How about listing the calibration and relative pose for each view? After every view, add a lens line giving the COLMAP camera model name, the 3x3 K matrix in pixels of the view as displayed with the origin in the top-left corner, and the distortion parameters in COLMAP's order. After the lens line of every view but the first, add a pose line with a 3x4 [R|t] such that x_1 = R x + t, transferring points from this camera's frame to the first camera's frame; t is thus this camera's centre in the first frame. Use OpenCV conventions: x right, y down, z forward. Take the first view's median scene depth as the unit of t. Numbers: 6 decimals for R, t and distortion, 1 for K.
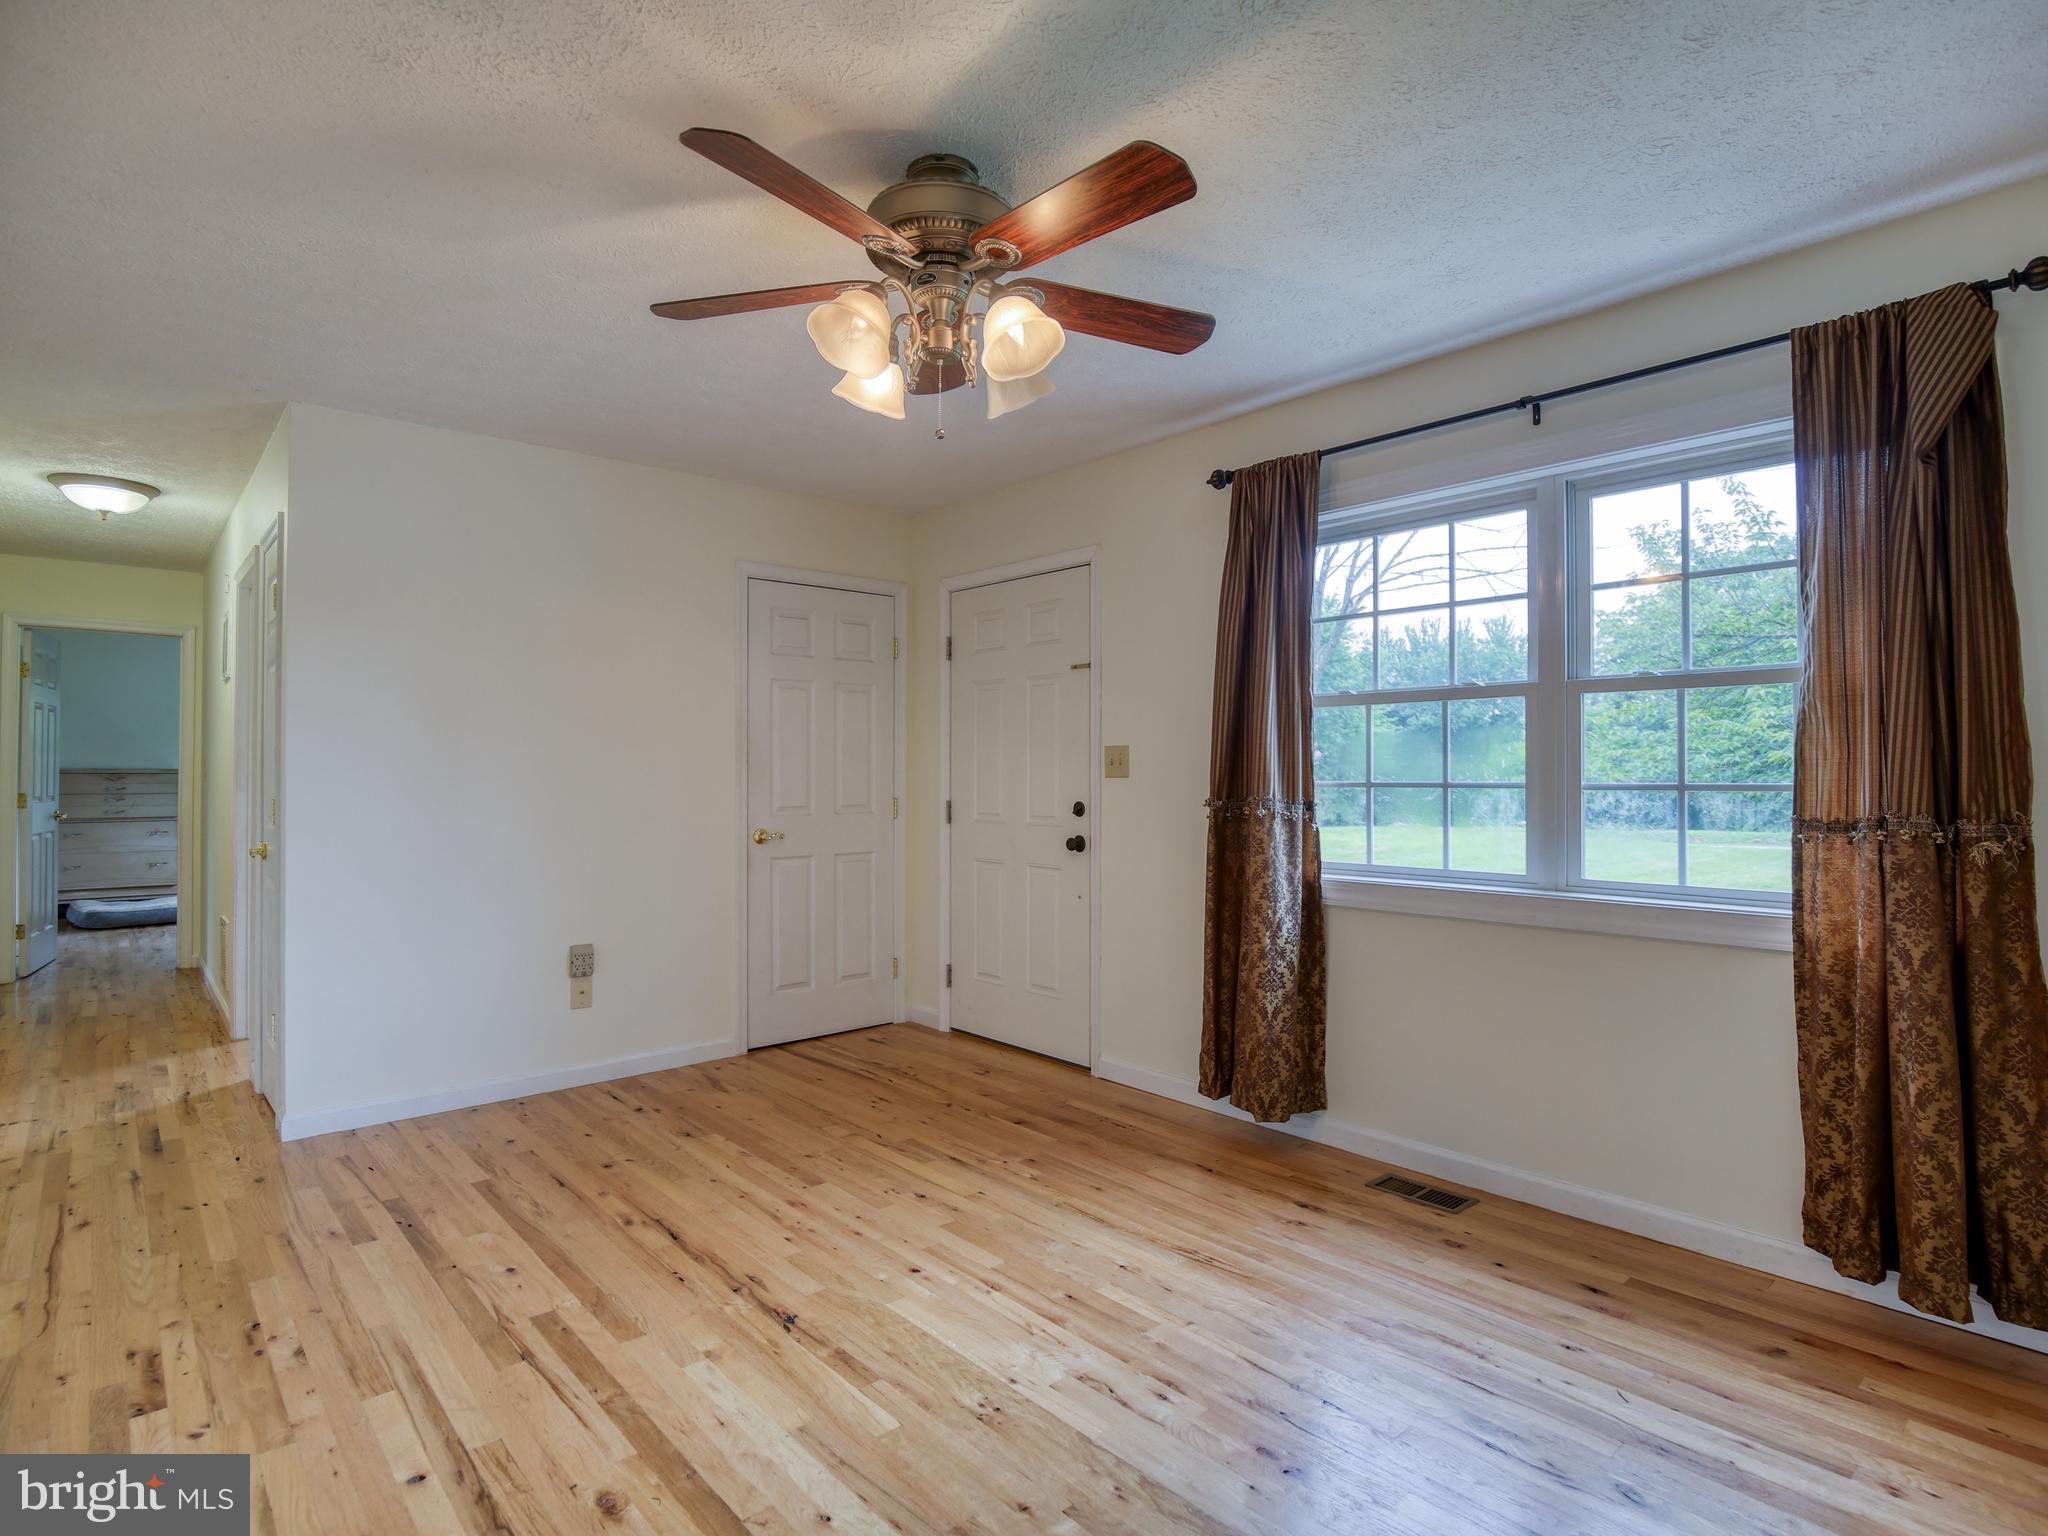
lens RADIAL K [[1073.0, 0, 1052.7], [0, 1073.0, 763.2], [0, 0, 1]] dist [-0.025762, 0.000655]
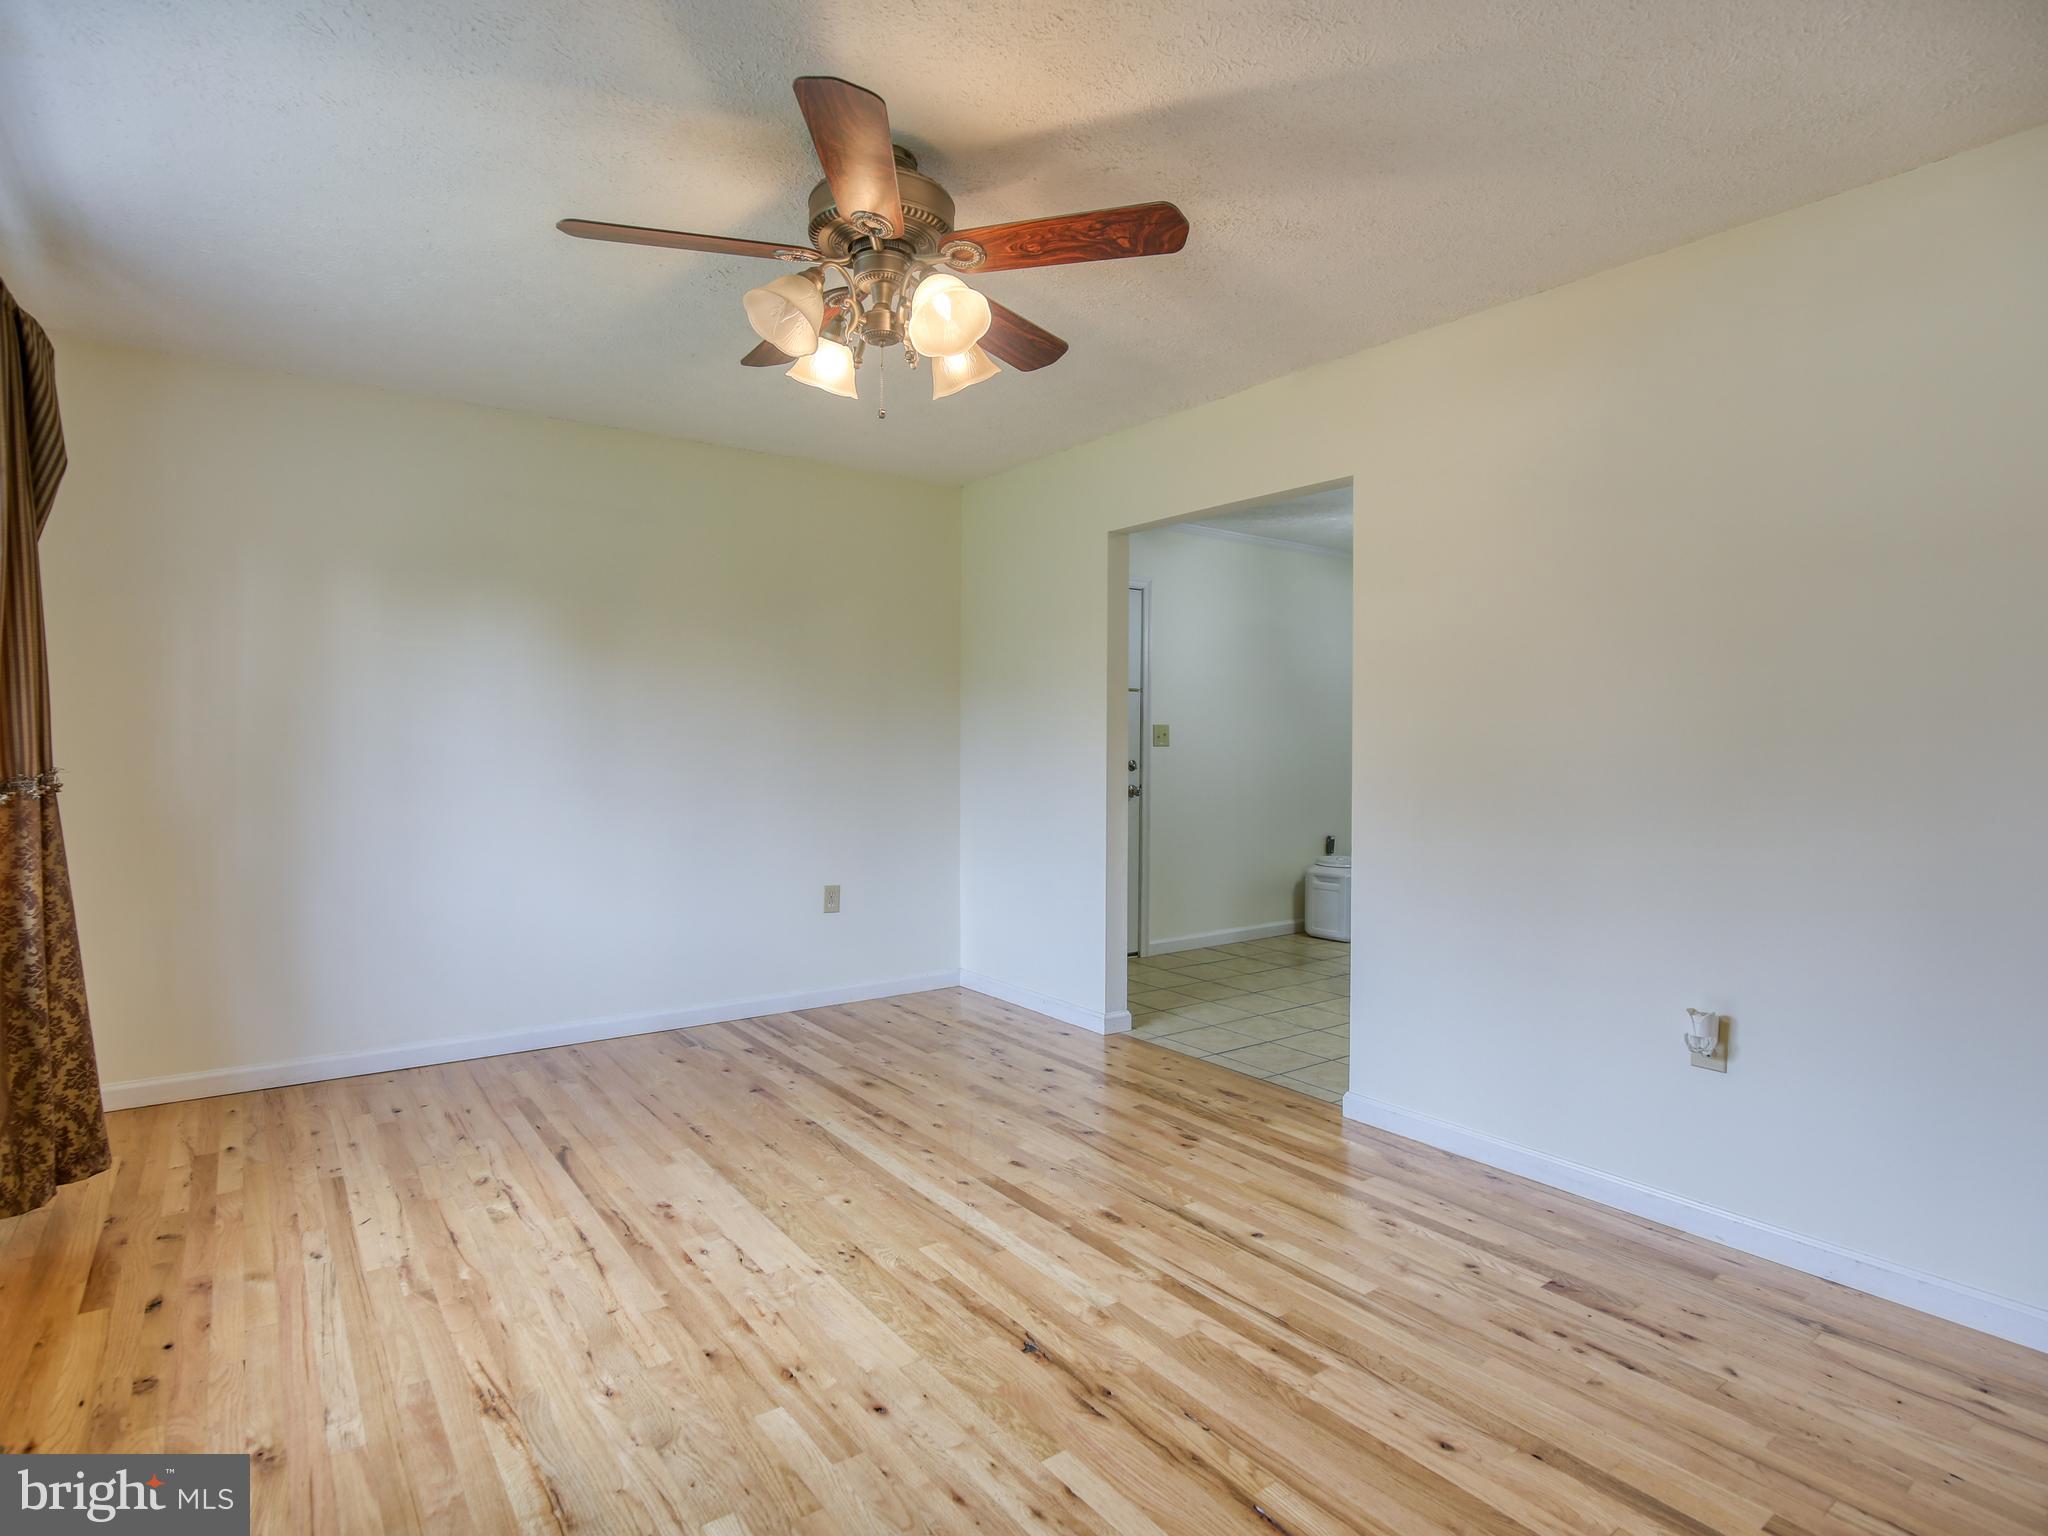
lens RADIAL K [[1072.5, 0, 1008.8], [0, 1072.5, 789.6], [0, 0, 1]] dist [-0.033794, 0.000381]
pose [[-0.993402, -0.011613, 0.114096, -0.275762], [-0.007682, 0.999364, 0.034833, 0.018307], [-0.114427, 0.033727, -0.992859, 1.583895]]
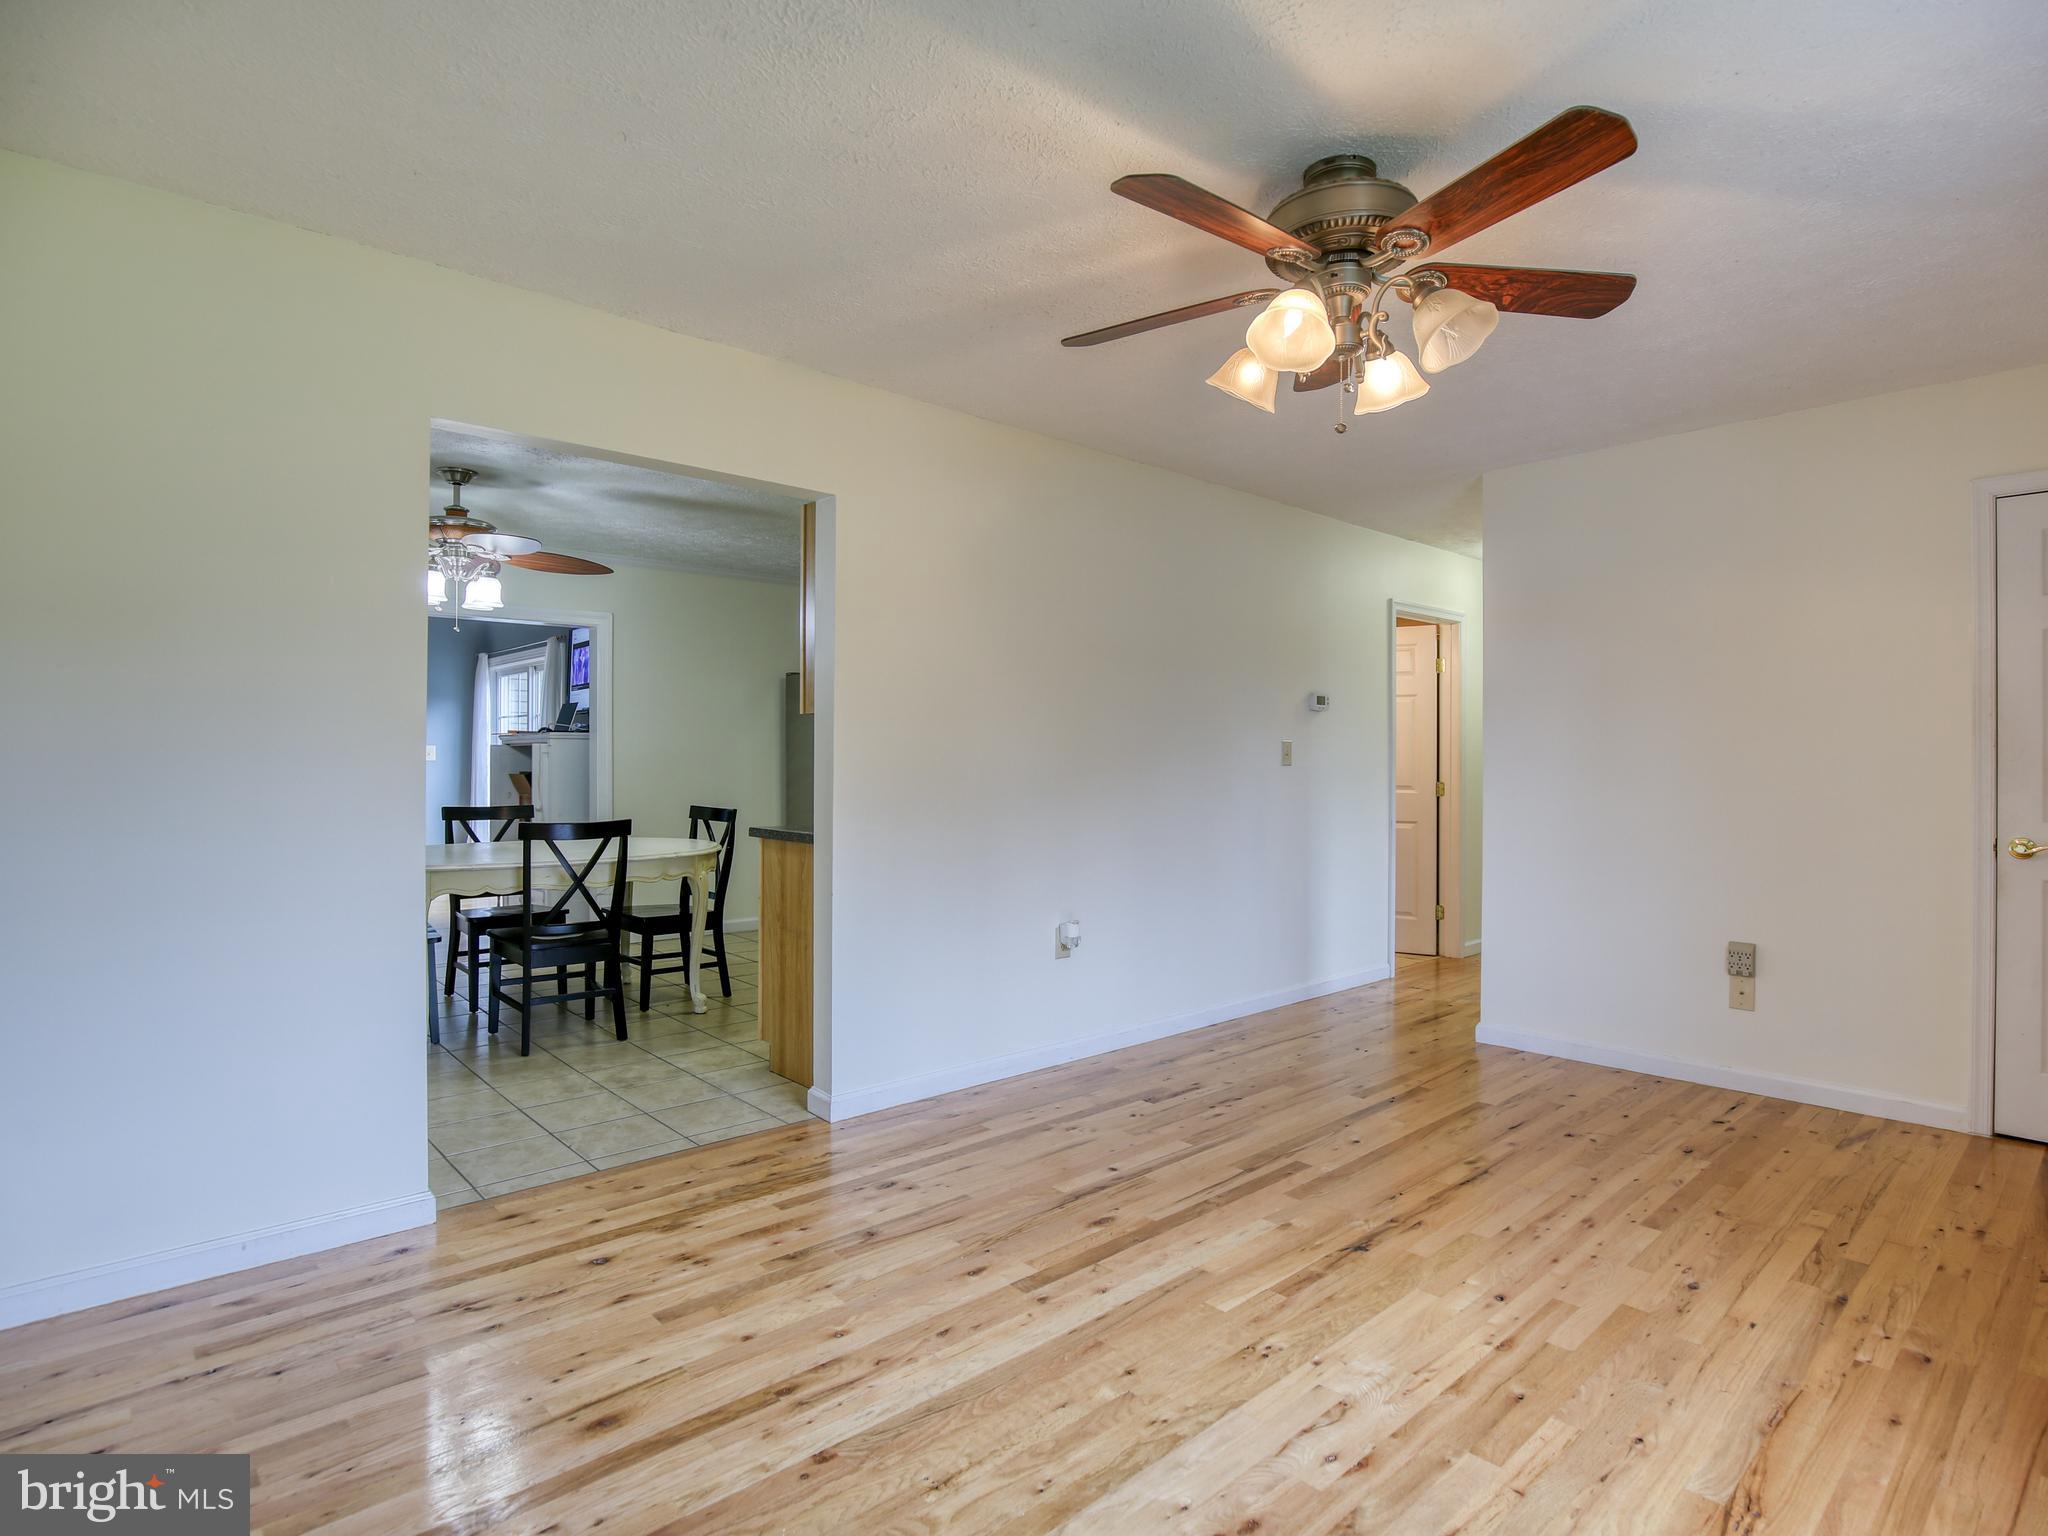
lens RADIAL K [[1072.5, 0, 1008.8], [0, 1072.5, 789.6], [0, 0, 1]] dist [-0.033794, 0.000381]
pose [[-0.011172, 0.027354, -0.999563, 0.709089], [0.006214, 0.999608, 0.027286, 0.014326], [0.999918, -0.005907, -0.011337, 0.551967]]
